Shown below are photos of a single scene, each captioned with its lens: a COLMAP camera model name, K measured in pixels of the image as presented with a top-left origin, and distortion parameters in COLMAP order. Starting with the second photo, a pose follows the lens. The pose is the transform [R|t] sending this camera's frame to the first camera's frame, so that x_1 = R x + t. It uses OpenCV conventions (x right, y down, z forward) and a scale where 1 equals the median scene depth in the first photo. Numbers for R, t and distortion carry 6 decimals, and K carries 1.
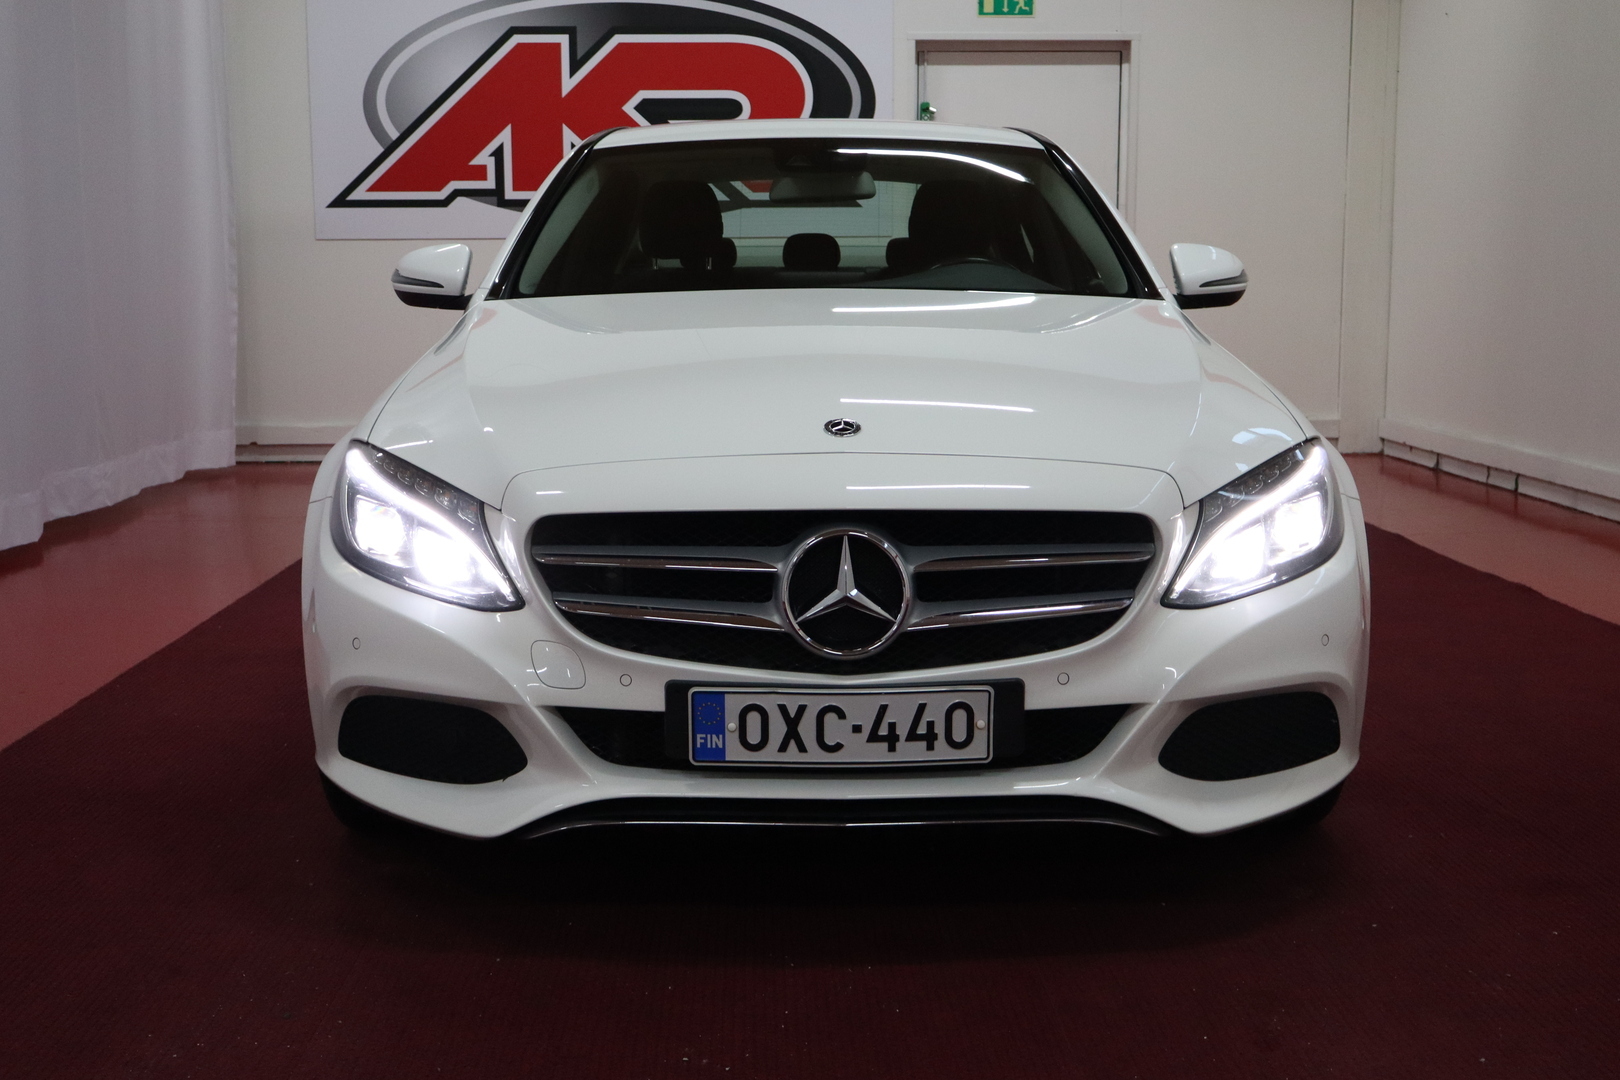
lens RADIAL K [[1849.6, 0, 812.1], [0, 1849.6, 531.2], [0, 0, 1]] dist [-0.000406, 0.000000]
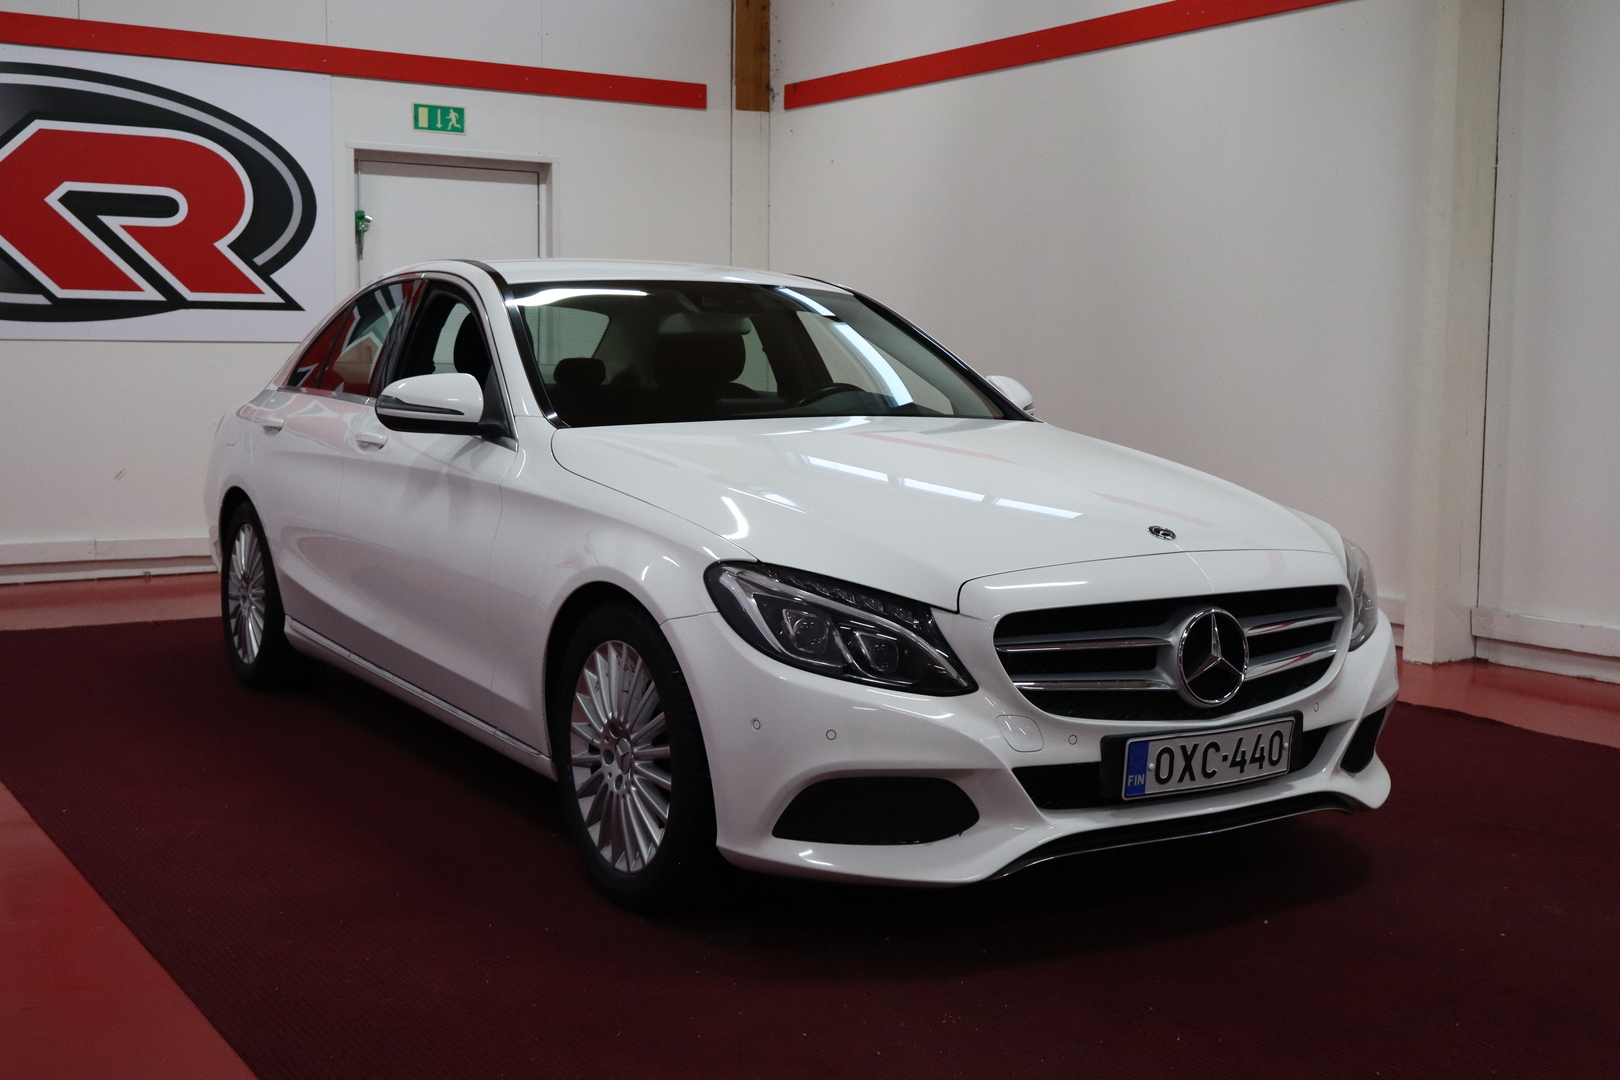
lens RADIAL K [[1898.4, 0, 816.5], [0, 1898.4, 548.2], [0, 0, 1]] dist [0.016326, 0.000000]
pose [[0.844923, -0.044224, 0.533056, -0.932883], [0.064348, 0.997742, -0.019220, -0.036145], [-0.531003, 0.050541, 0.845861, -0.007747]]
